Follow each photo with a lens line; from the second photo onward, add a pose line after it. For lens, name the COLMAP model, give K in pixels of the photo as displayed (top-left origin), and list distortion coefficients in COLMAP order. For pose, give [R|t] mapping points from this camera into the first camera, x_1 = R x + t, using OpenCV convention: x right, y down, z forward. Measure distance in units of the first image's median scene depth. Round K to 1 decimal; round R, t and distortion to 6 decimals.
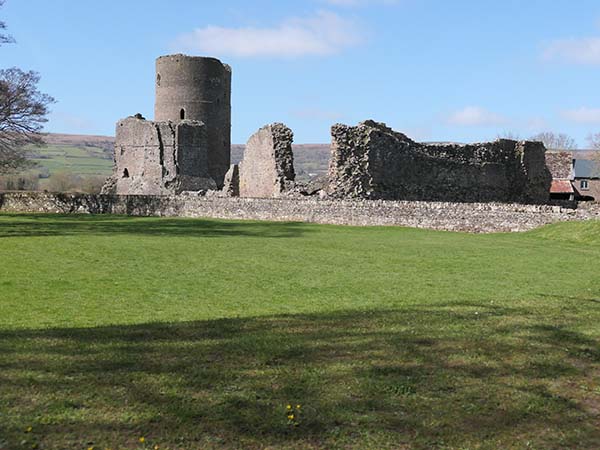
lens RADIAL K [[839.9, 0, 299.4], [0, 839.9, 225.1], [0, 0, 1]] dist [0.188604, 0.000000]
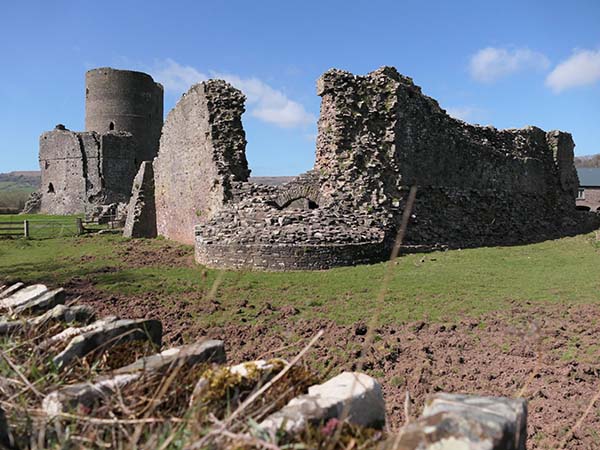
lens RADIAL K [[474.7, 0, 298.0], [0, 474.7, 228.0], [0, 0, 1]] dist [-0.020805, 0.005904]
pose [[0.986833, -0.019795, 0.160524, -0.024559], [0.018489, 0.999783, 0.009625, -0.025722], [-0.160679, -0.006531, 0.986985, 0.691443]]
